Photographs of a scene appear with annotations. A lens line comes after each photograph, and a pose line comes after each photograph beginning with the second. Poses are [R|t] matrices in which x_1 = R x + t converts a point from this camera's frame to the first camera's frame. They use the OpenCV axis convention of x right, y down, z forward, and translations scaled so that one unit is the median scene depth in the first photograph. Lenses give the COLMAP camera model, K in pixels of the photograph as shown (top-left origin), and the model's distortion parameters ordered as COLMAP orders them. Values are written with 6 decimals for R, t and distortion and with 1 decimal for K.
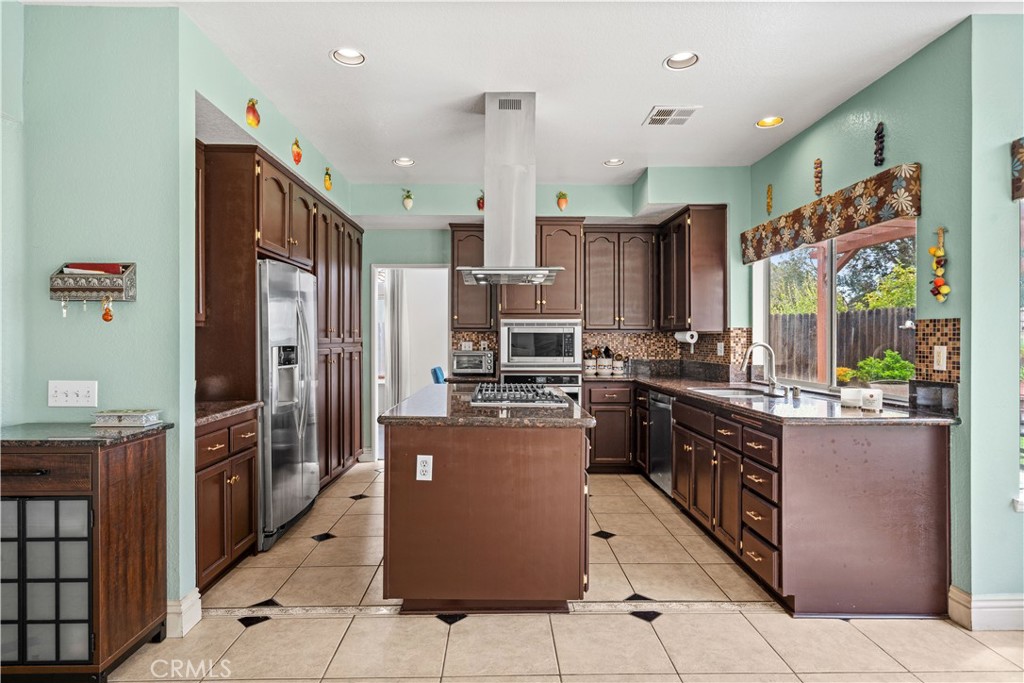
lens RADIAL K [[541.5, 0, 510.3], [0, 541.5, 341.1], [0, 0, 1]] dist [0.003332, 0.000330]
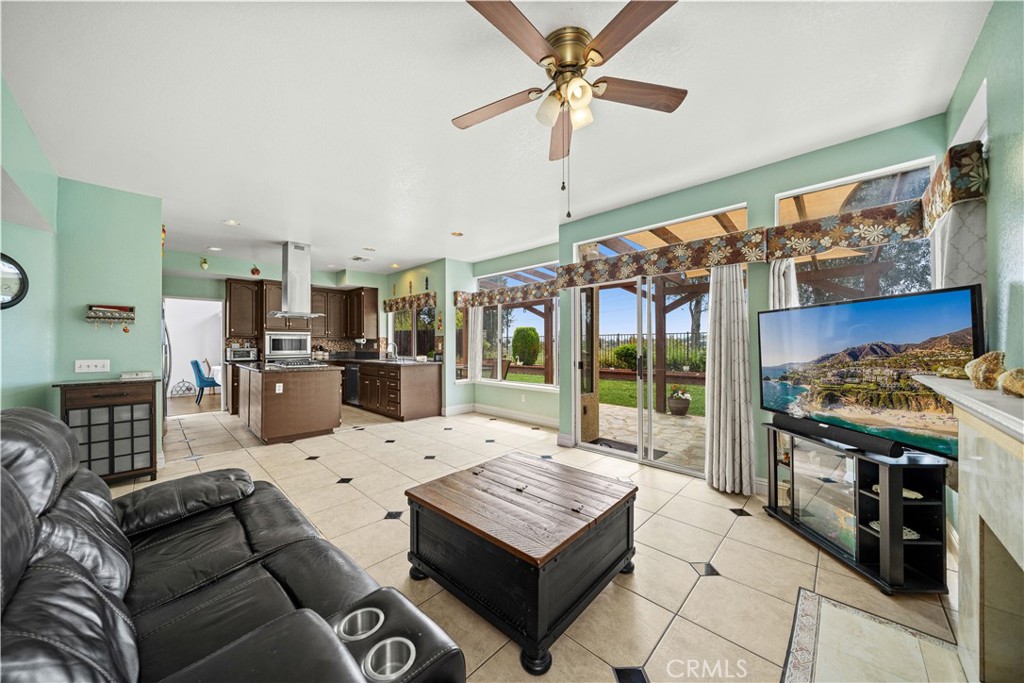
lens RADIAL K [[351.3, 0, 507.7], [0, 351.3, 340.7], [0, 0, 1]] dist [-0.006142, -0.000173]
pose [[0.711646, 0.003102, 0.702531, -0.408393], [0.004896, 0.999944, -0.009375, 0.012246], [-0.702521, 0.010111, 0.711591, -0.749627]]
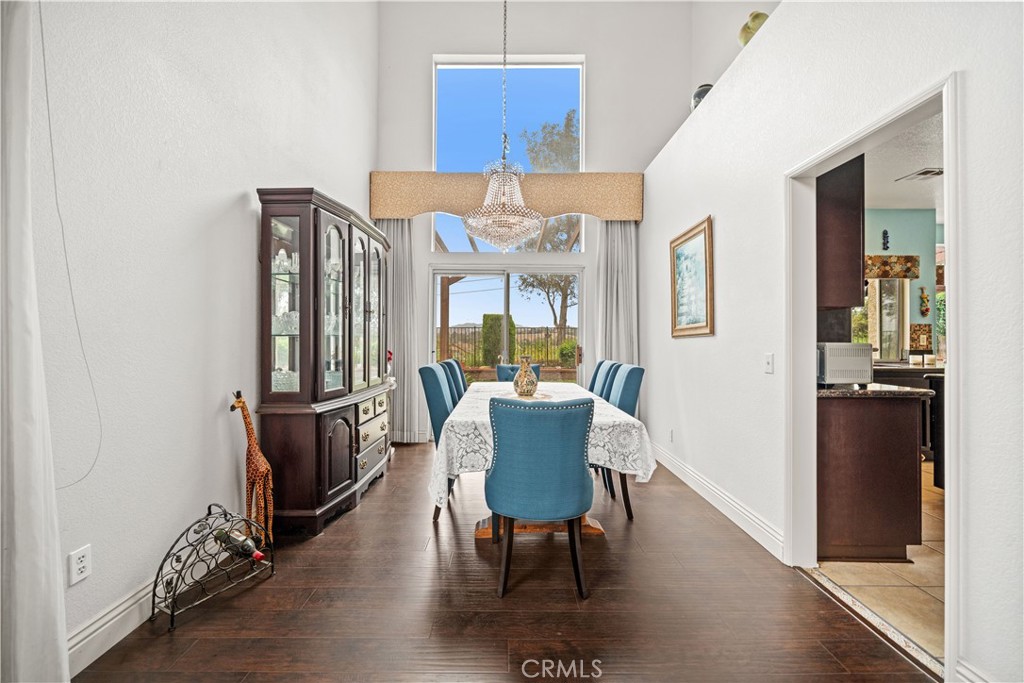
lens RADIAL K [[411.6, 0, 508.3], [0, 411.6, 336.4], [0, 0, 1]] dist [-0.004600, -0.000332]
pose [[0.020985, 0.005070, 0.999767, -0.801318], [0.001393, 0.999986, -0.005100, 0.015890], [-0.999779, 0.001500, 0.020978, 2.072453]]
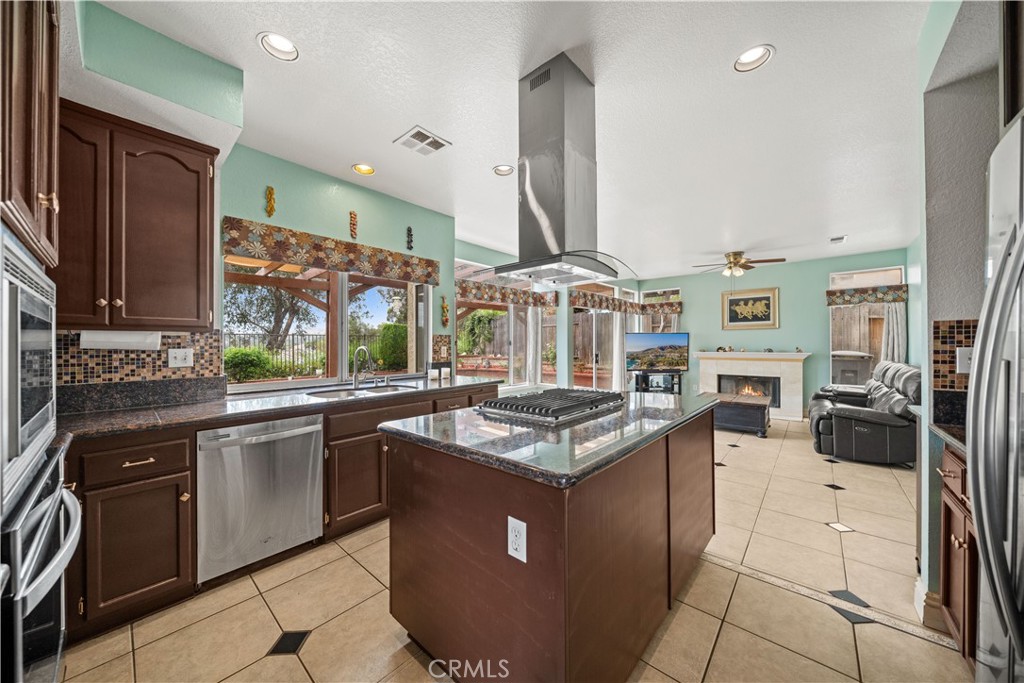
lens RADIAL K [[351.3, 0, 507.0], [0, 351.3, 343.2], [0, 0, 1]] dist [-0.006142, -0.000173]
pose [[-0.732183, 0.002958, 0.681101, -0.317880], [0.004335, 0.999991, 0.000317, -0.003539], [-0.681094, 0.003185, -0.732189, 1.404808]]
